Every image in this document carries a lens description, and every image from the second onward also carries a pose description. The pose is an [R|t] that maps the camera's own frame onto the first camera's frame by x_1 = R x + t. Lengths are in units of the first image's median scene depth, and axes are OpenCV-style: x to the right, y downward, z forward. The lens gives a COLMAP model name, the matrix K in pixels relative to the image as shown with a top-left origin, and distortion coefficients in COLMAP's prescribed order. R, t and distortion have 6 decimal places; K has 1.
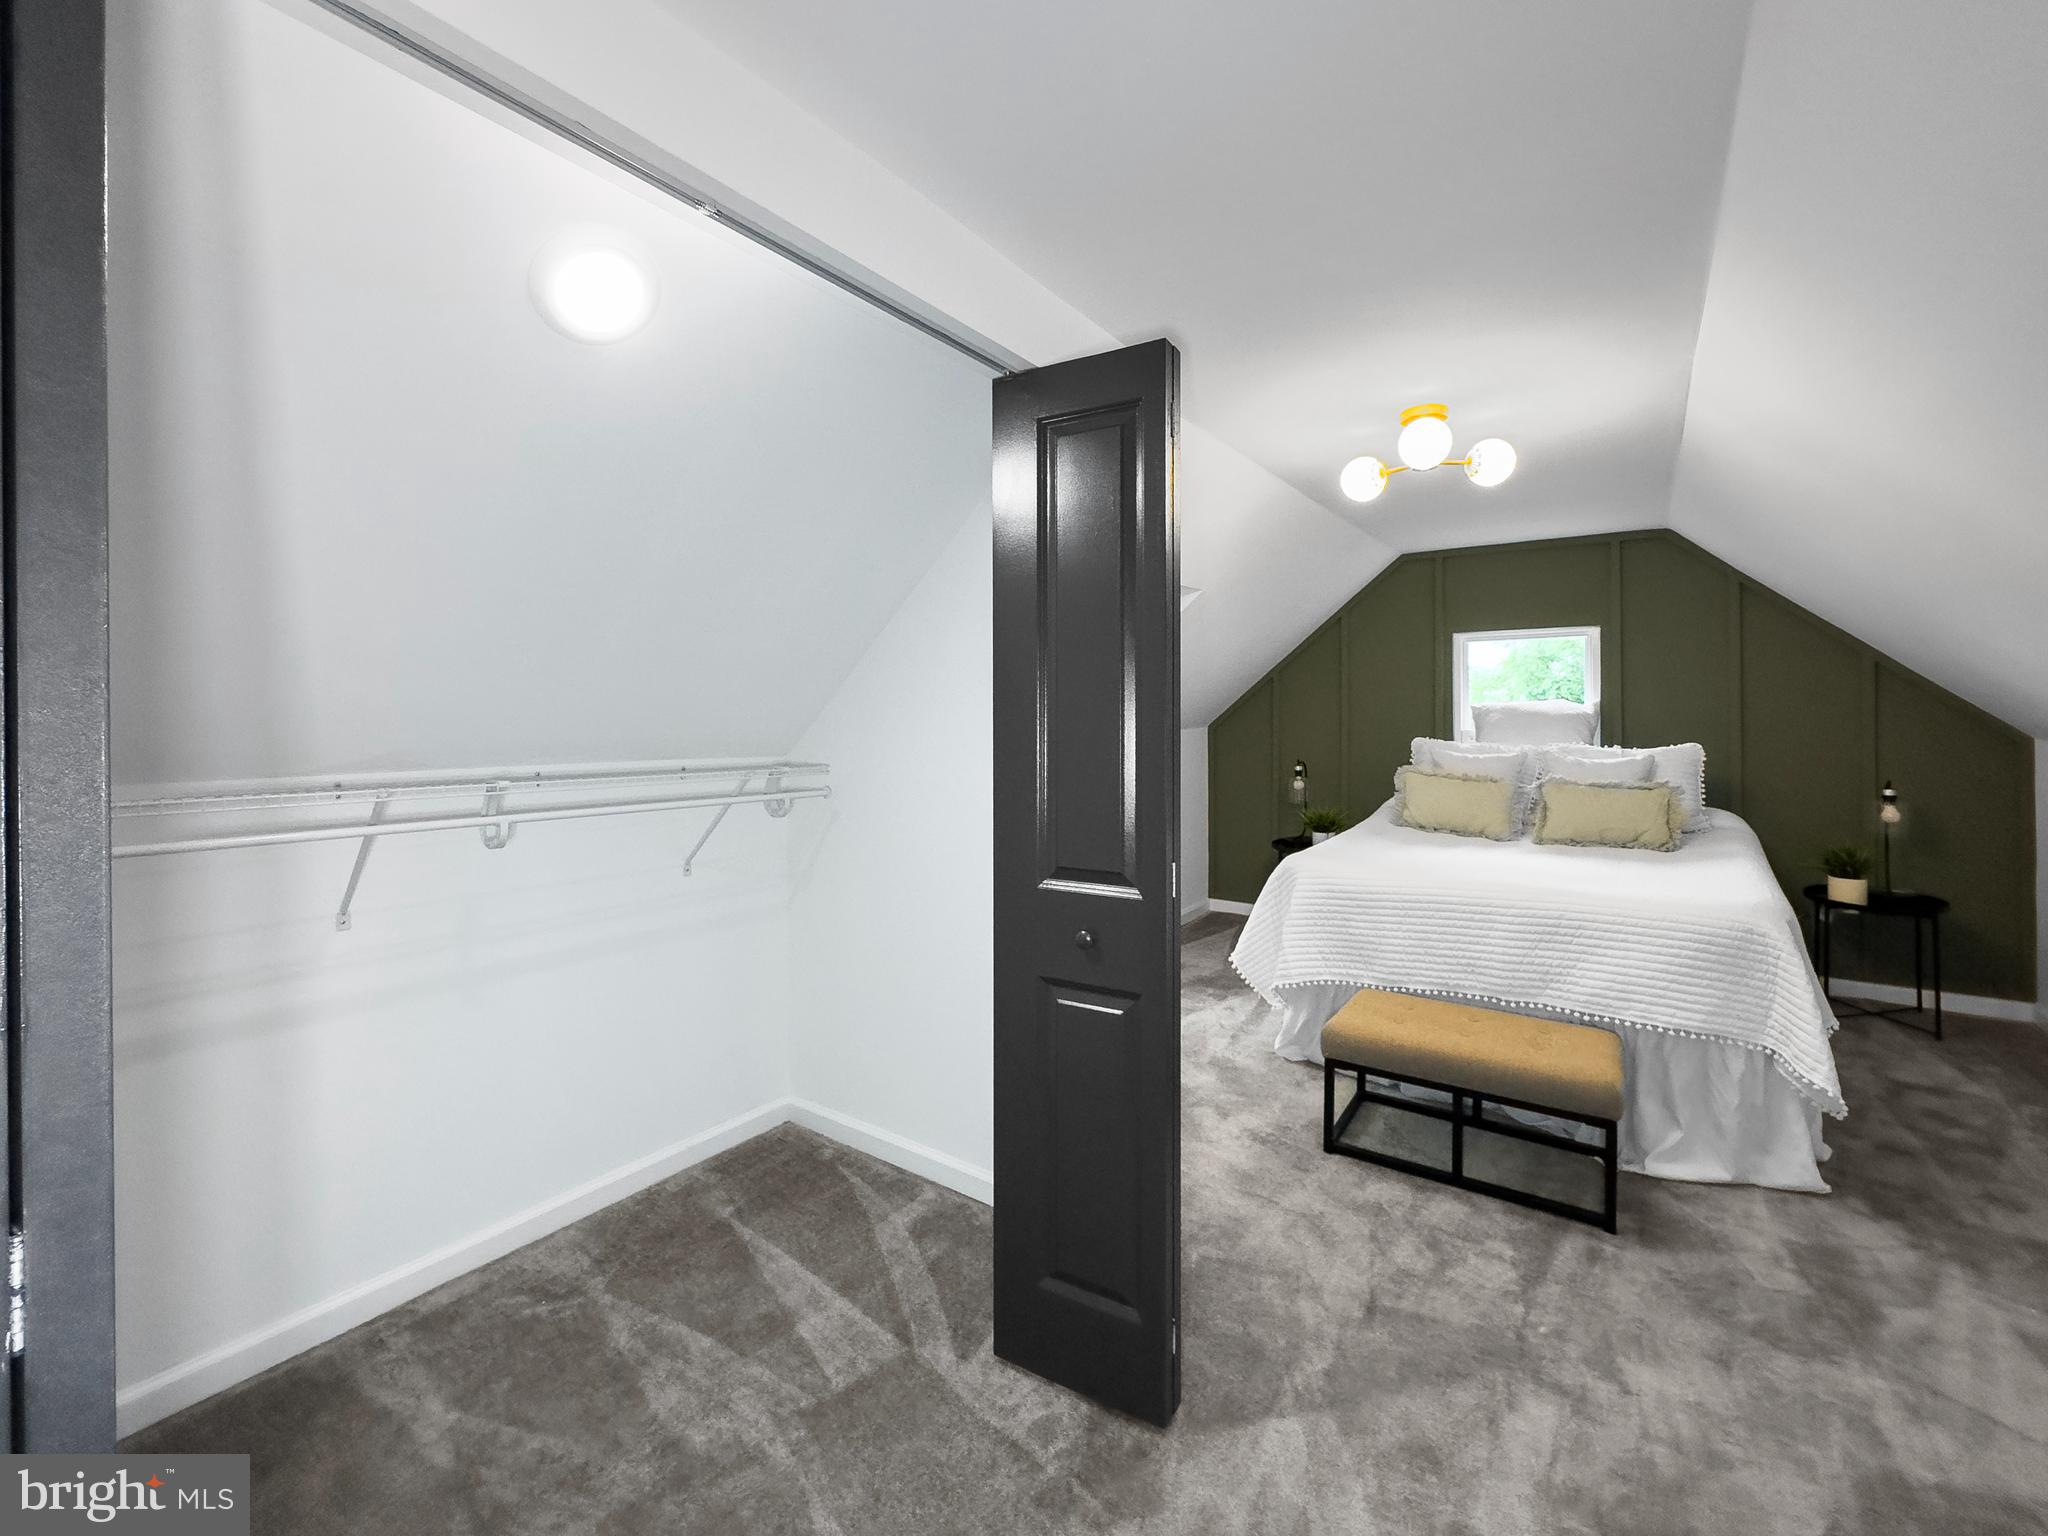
lens RADIAL K [[848.3, 0, 1048.5], [0, 848.3, 717.1], [0, 0, 1]] dist [-0.005651, 0.001648]
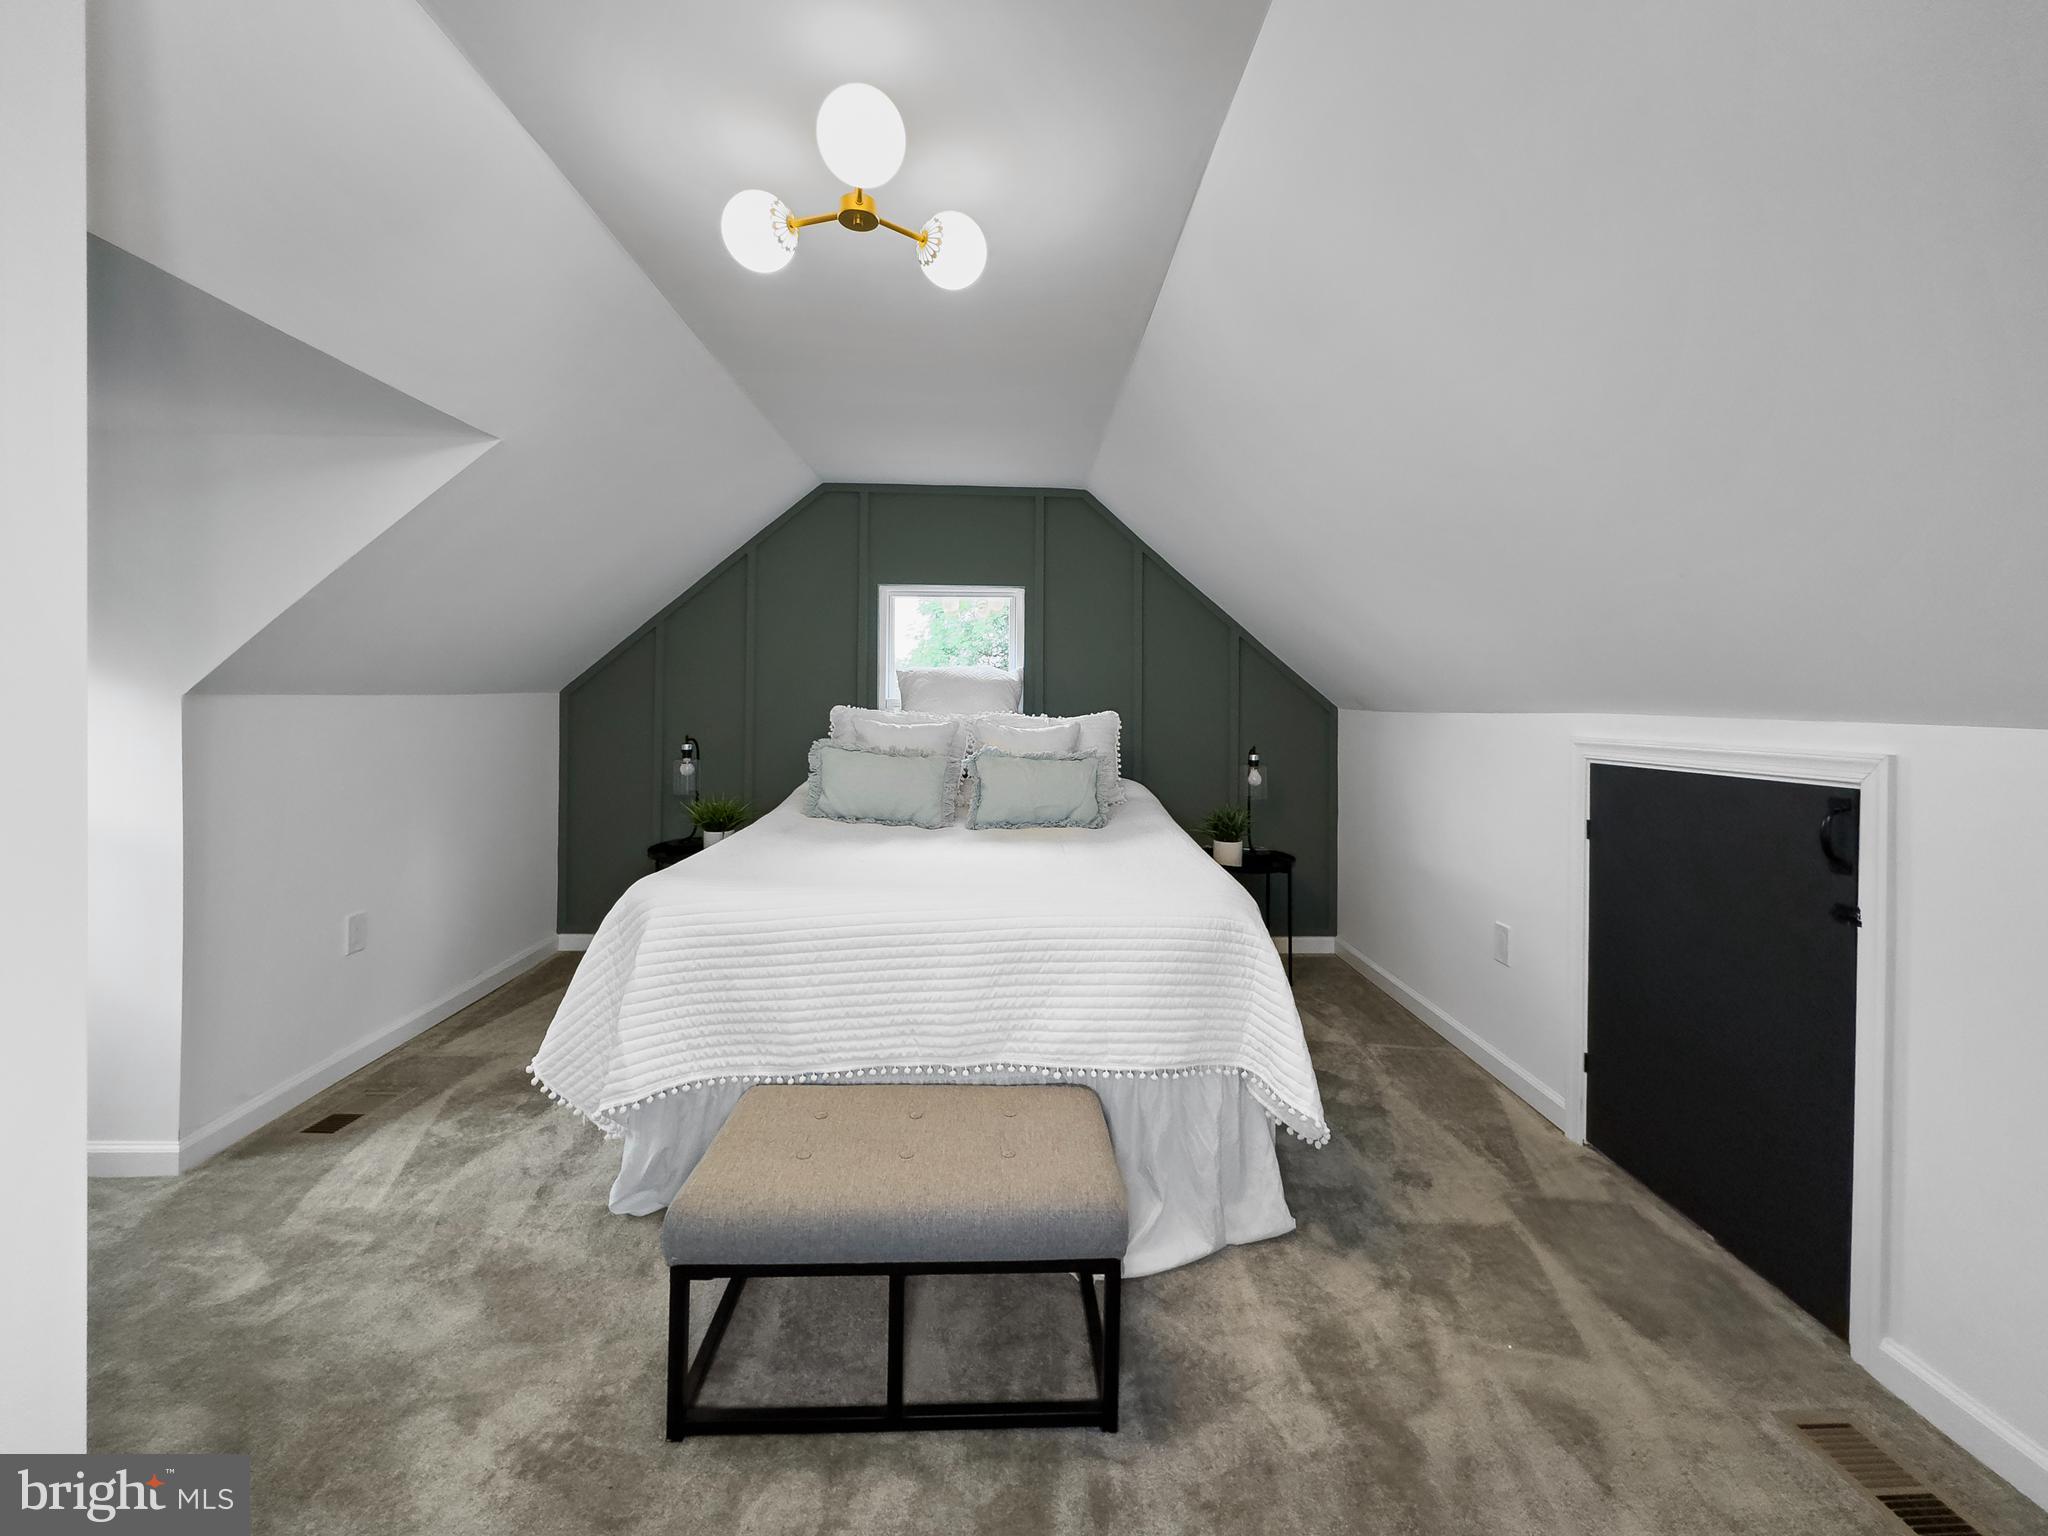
lens RADIAL K [[848.3, 0, 1027.7], [0, 848.3, 708.8], [0, 0, 1]] dist [-0.005651, 0.001648]
pose [[0.805866, 0.012171, 0.591973, 0.170792], [-0.013528, 0.999906, -0.002143, 0.043710], [-0.591944, -0.006281, 0.805955, 0.398649]]
